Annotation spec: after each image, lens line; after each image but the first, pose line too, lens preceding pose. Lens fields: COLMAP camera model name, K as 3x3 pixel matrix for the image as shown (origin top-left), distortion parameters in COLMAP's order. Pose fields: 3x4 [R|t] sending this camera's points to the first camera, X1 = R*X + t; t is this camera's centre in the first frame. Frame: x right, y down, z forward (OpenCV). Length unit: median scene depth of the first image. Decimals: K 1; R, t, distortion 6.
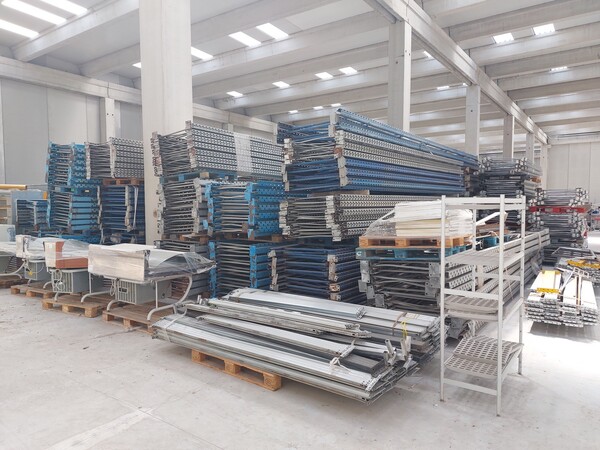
lens RADIAL K [[435.8, 0, 296.0], [0, 435.8, 226.5], [0, 0, 1]] dist [0.089386, -0.083420]
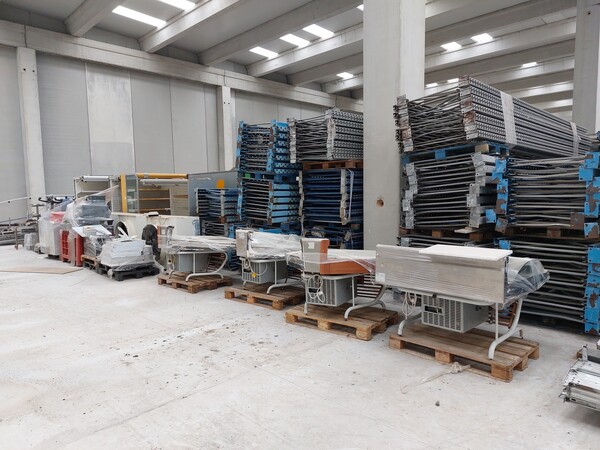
lens RADIAL K [[435.8, 0, 296.0], [0, 435.8, 226.5], [0, 0, 1]] dist [0.089386, -0.083420]
pose [[0.985180, -0.000982, -0.171523, -0.313839], [0.005371, 0.999670, 0.025123, -0.005892], [0.171442, -0.025672, 0.984860, 0.170584]]
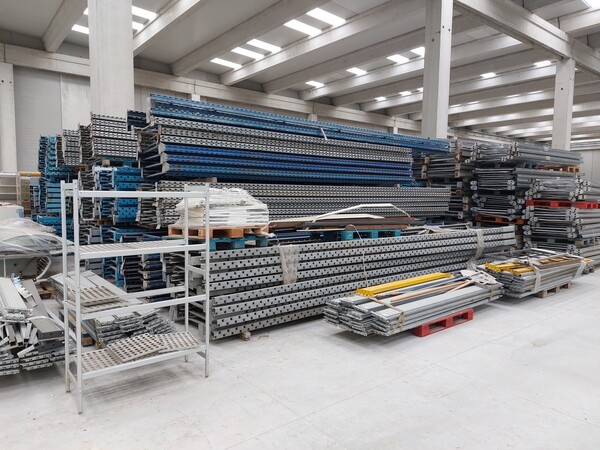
lens RADIAL K [[435.0, 0, 306.7], [0, 435.0, 227.5], [0, 0, 1]] dist [0.074374, -0.069242]
pose [[0.964320, 0.034974, -0.262419, 0.432237], [-0.028683, 0.999203, 0.027764, -0.003938], [0.263180, -0.019246, 0.964555, 0.083933]]
